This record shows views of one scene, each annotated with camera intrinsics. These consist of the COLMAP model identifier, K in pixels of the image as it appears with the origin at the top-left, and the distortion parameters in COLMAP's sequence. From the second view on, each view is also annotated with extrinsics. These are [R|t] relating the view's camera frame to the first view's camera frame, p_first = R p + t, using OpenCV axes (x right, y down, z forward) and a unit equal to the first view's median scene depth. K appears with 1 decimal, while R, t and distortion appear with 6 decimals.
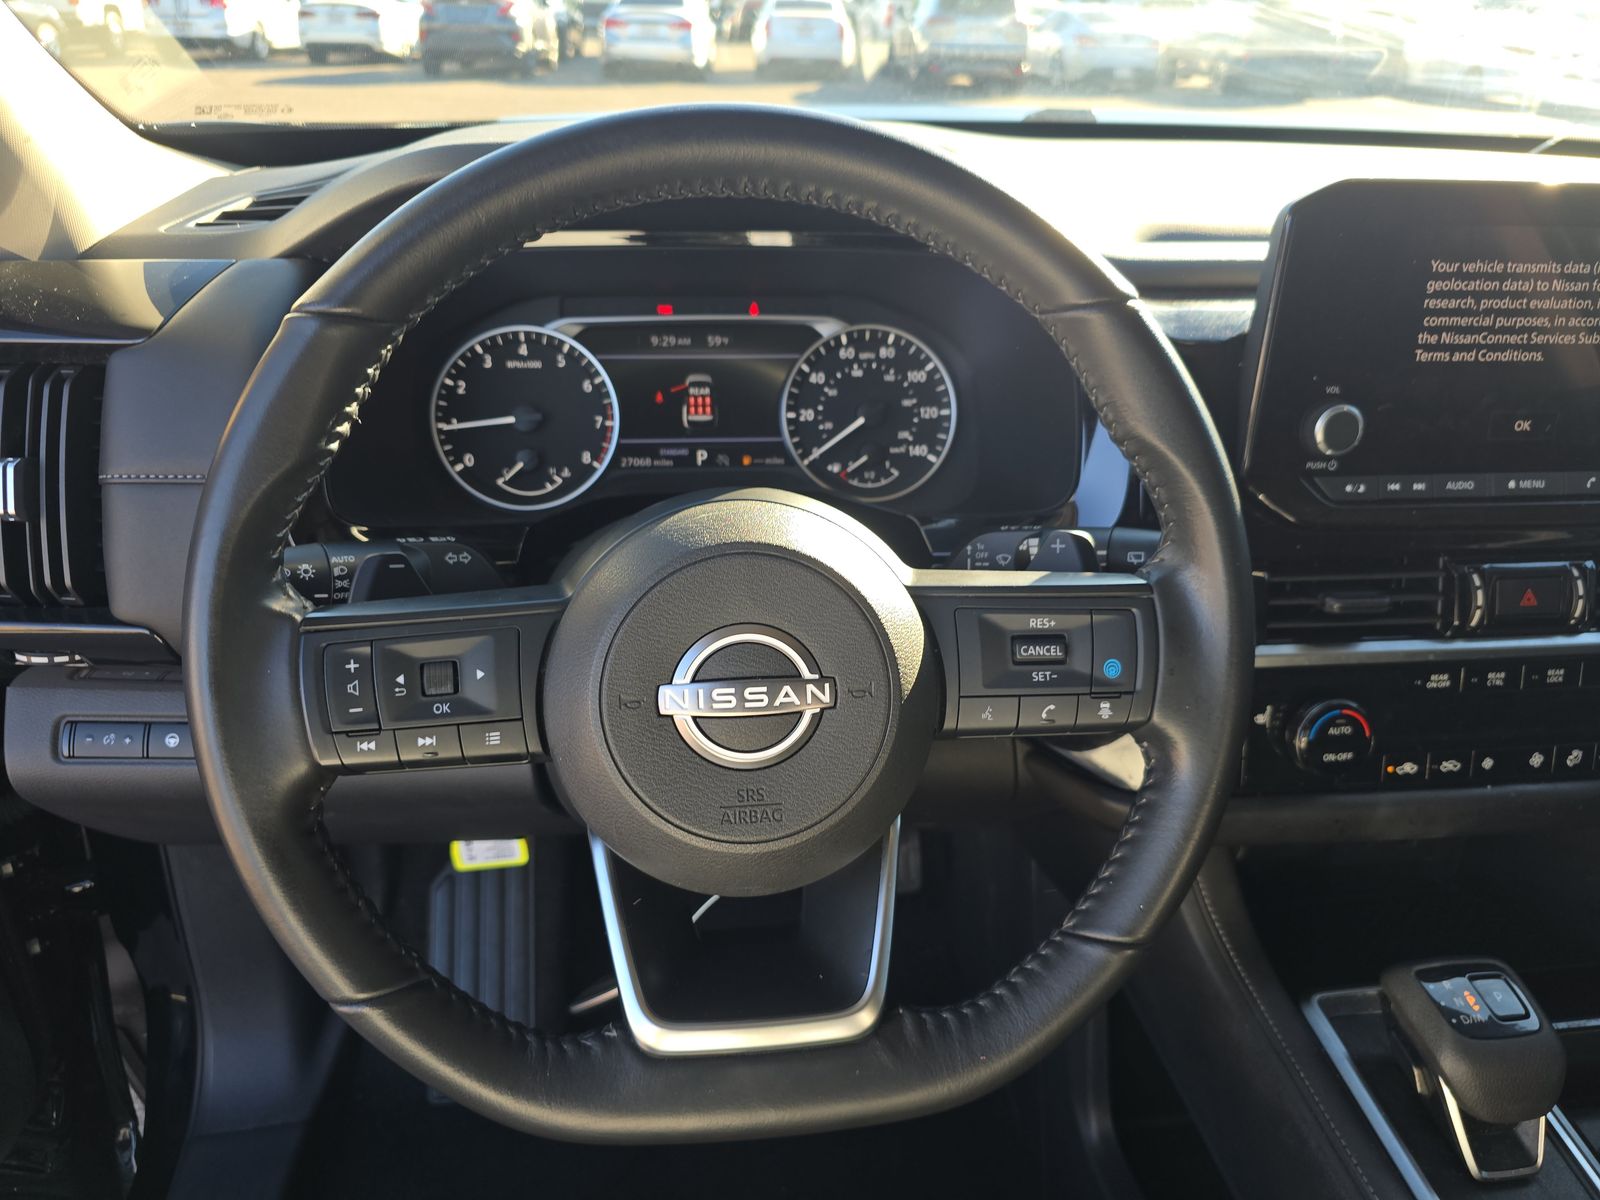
lens RADIAL K [[1104.2, 0, 800.9], [0, 1104.2, 592.0], [0, 0, 1]] dist [0.019303, -0.031611]
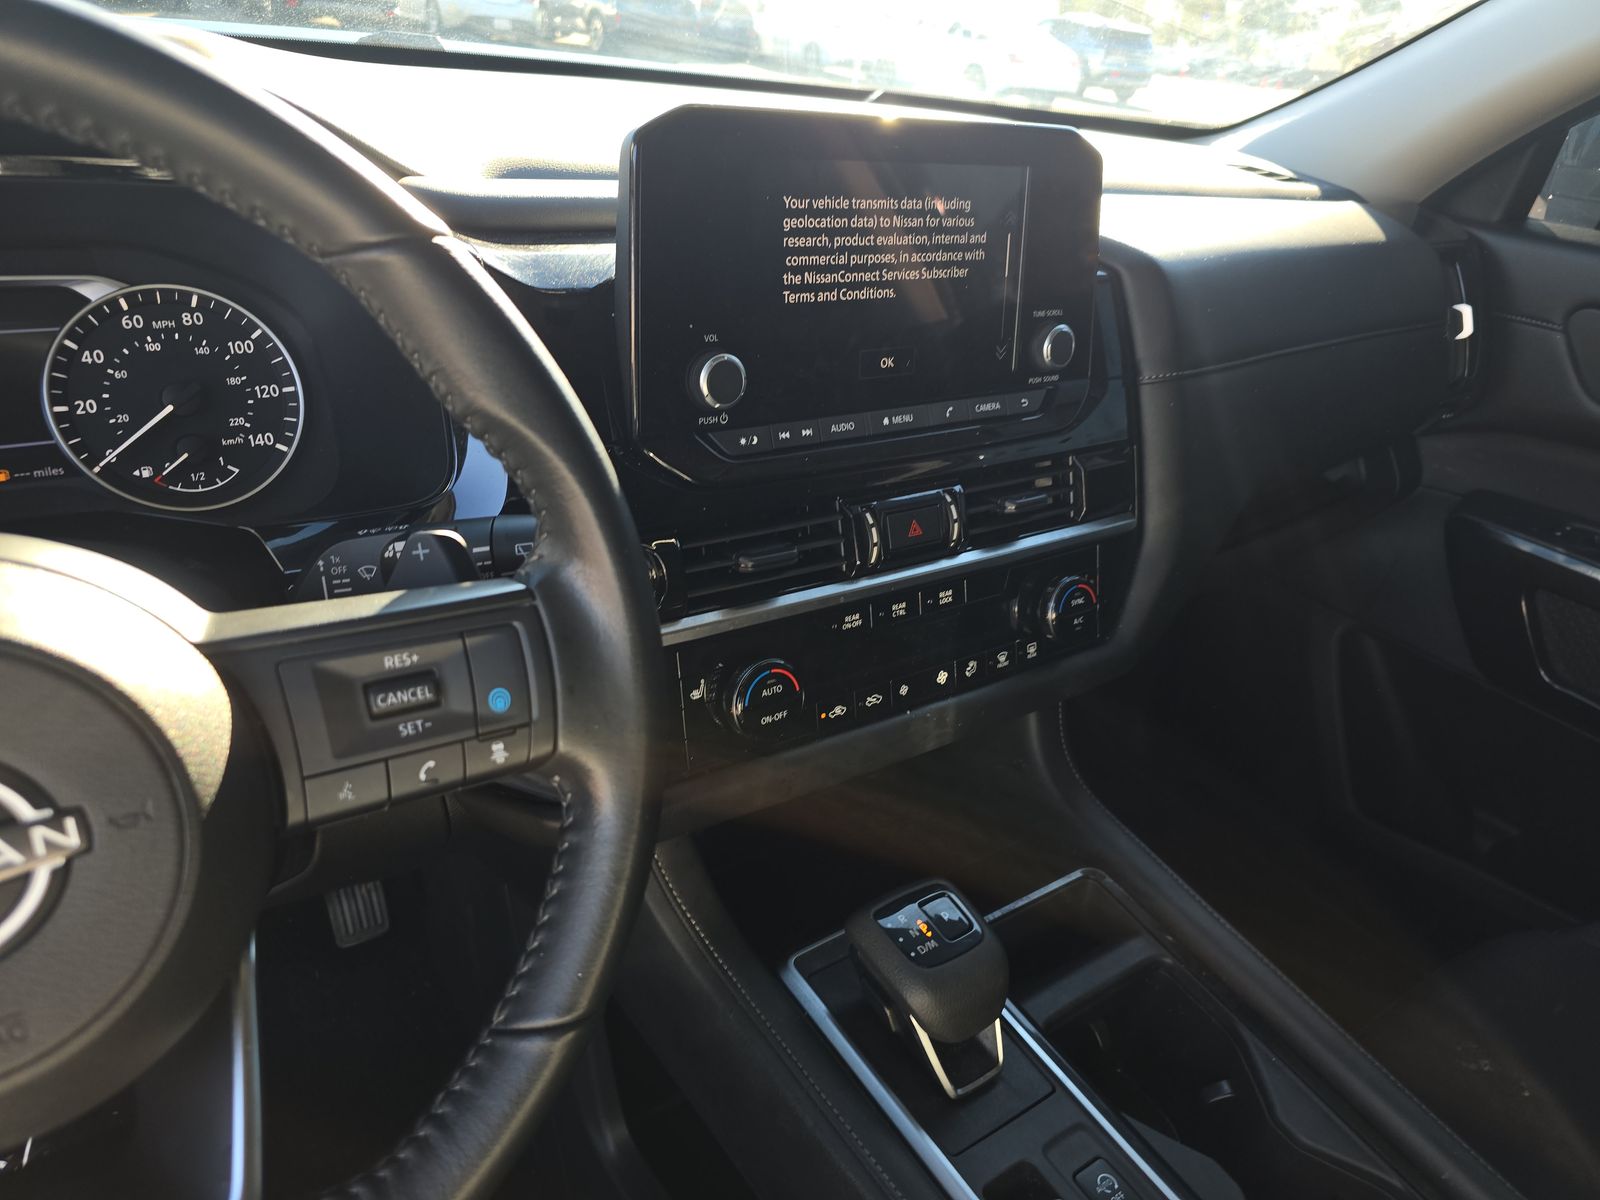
lens RADIAL K [[1092.4, 0, 807.6], [0, 1092.4, 598.4], [0, 0, 1]] dist [0.054513, -0.045534]
pose [[0.875808, -0.164759, 0.453669, 0.091493], [0.145413, 0.986332, 0.077488, -0.024208], [-0.460235, -0.001896, 0.887795, 0.132791]]
